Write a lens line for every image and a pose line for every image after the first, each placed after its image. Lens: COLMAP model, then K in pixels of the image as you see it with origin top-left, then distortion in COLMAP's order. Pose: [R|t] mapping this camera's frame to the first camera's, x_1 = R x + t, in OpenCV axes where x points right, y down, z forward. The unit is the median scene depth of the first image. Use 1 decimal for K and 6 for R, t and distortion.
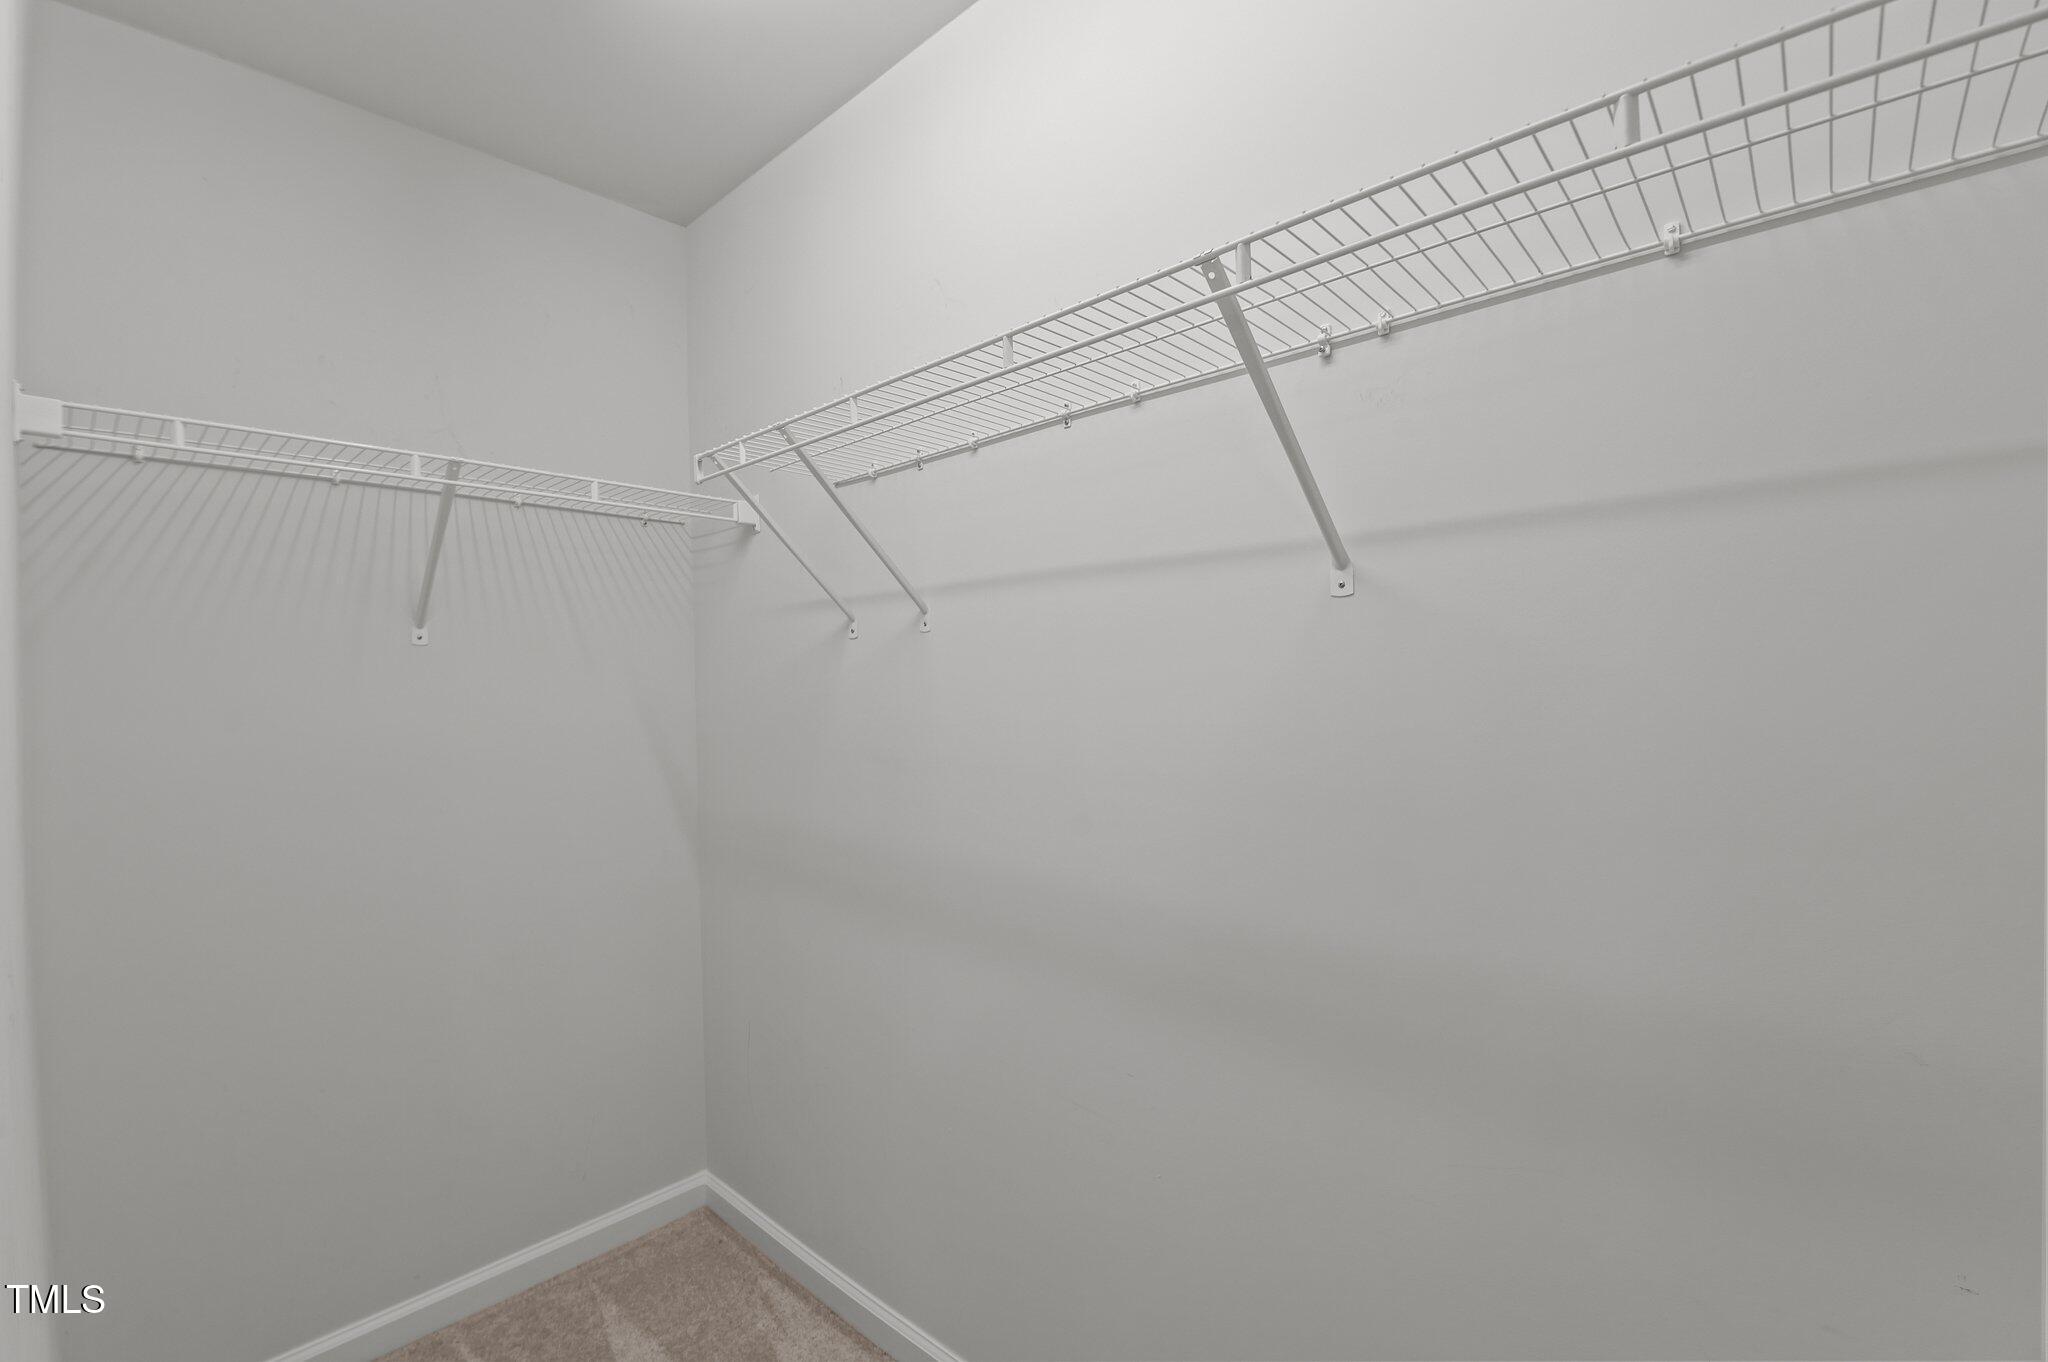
lens RADIAL K [[884.0, 0, 1024.0], [0, 884.0, 681.0], [0, 0, 1]] dist [-0.045211, -0.000435]
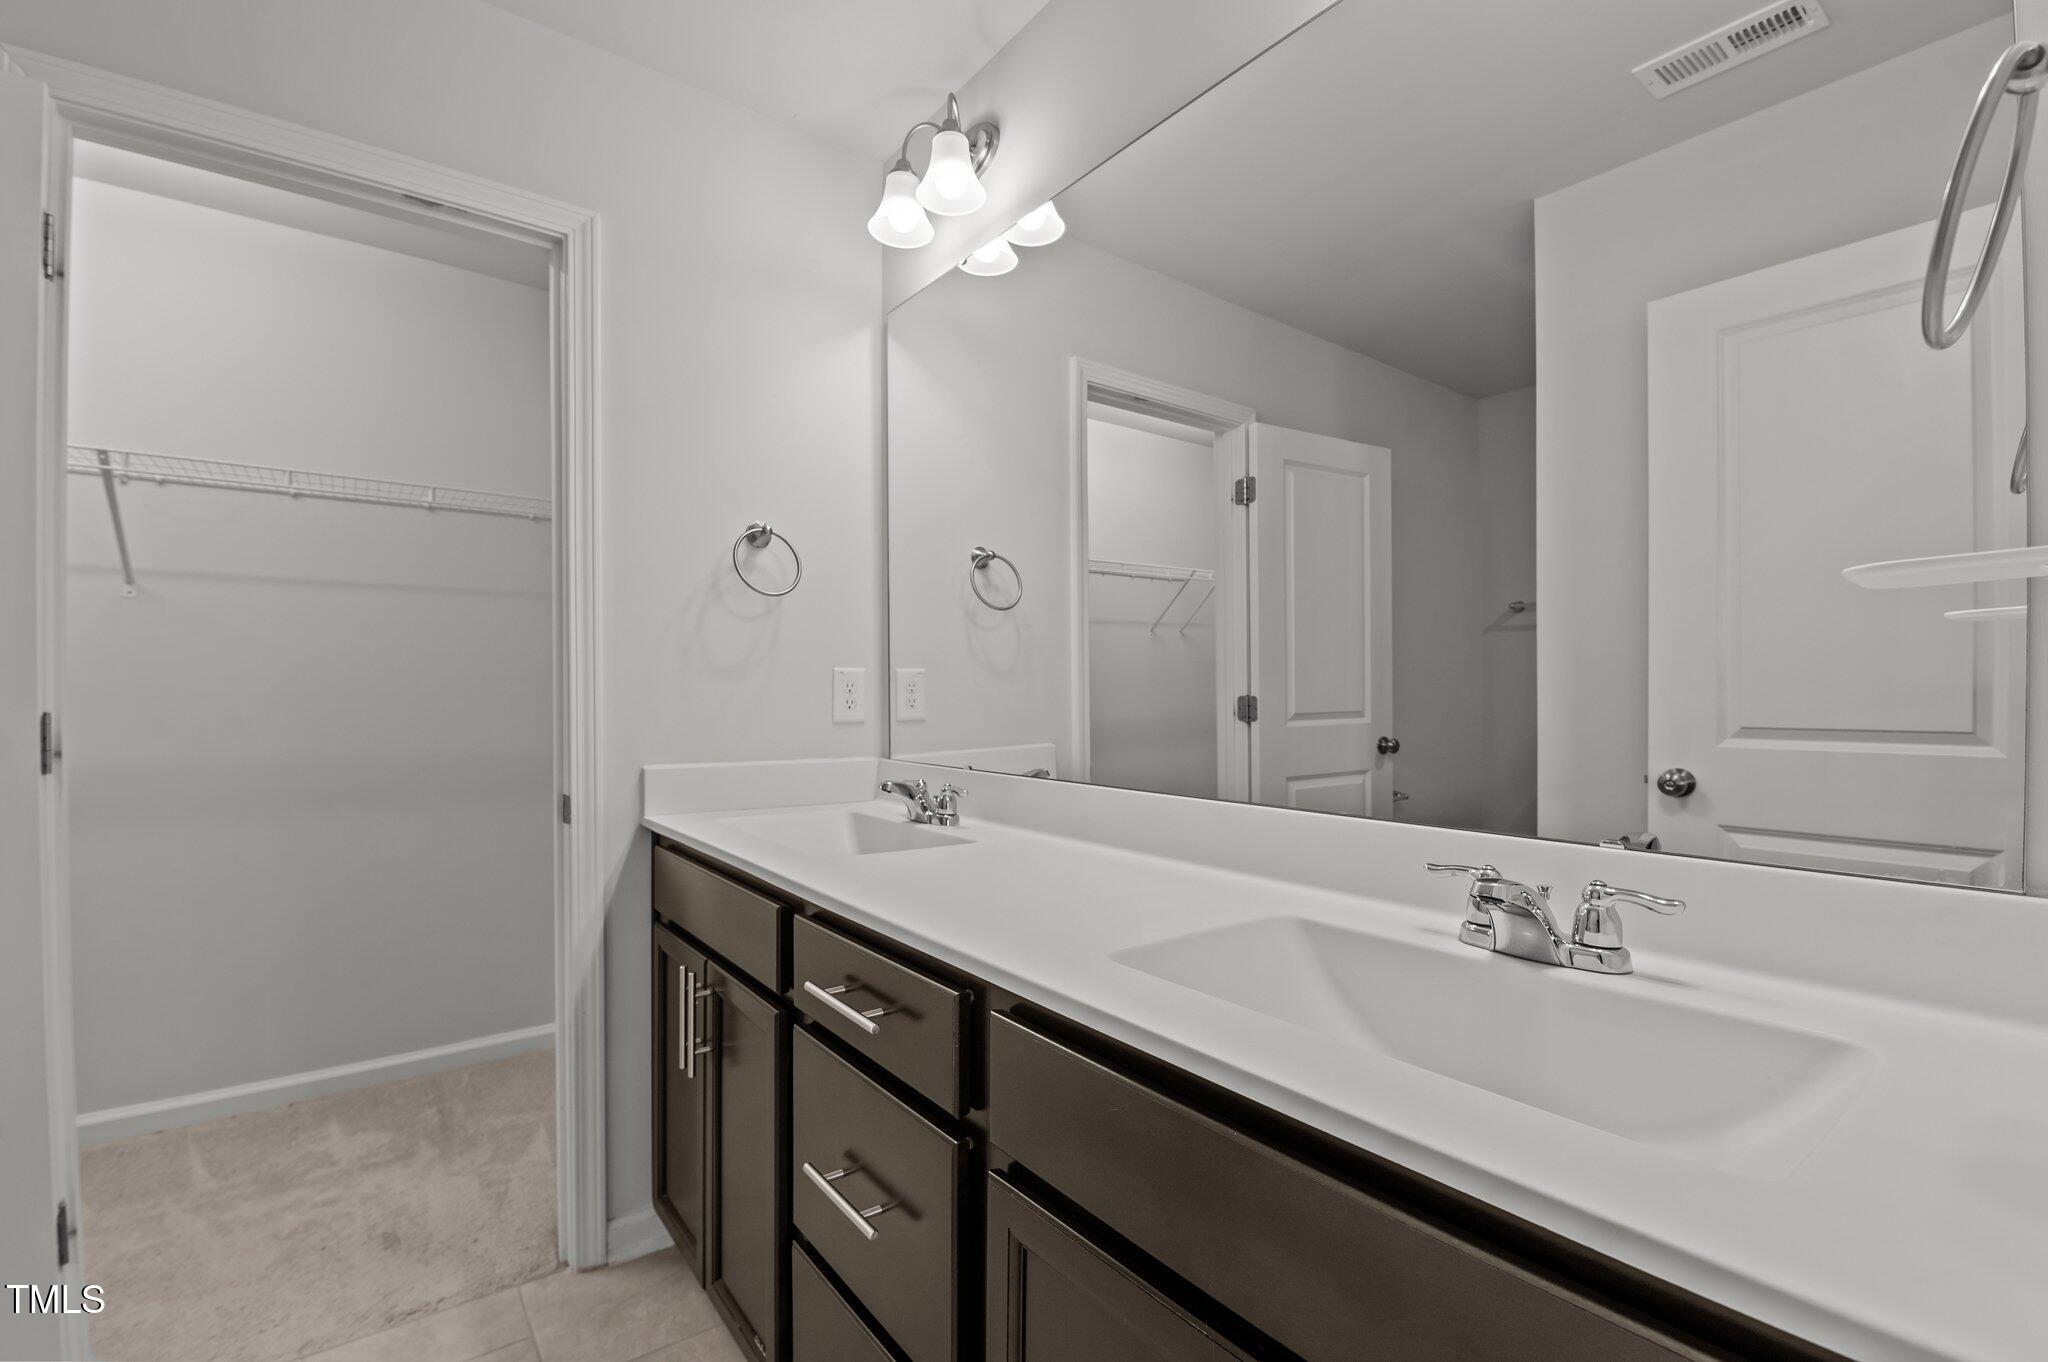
lens RADIAL K [[884.0, 0, 1024.0], [0, 884.0, 681.0], [0, 0, 1]] dist [-0.045211, -0.000435]
pose [[0.163652, 0.003553, 0.986512, -1.288587], [0.021761, 0.999737, -0.007211, 0.167038], [-0.986278, 0.022647, 0.163531, -1.463059]]
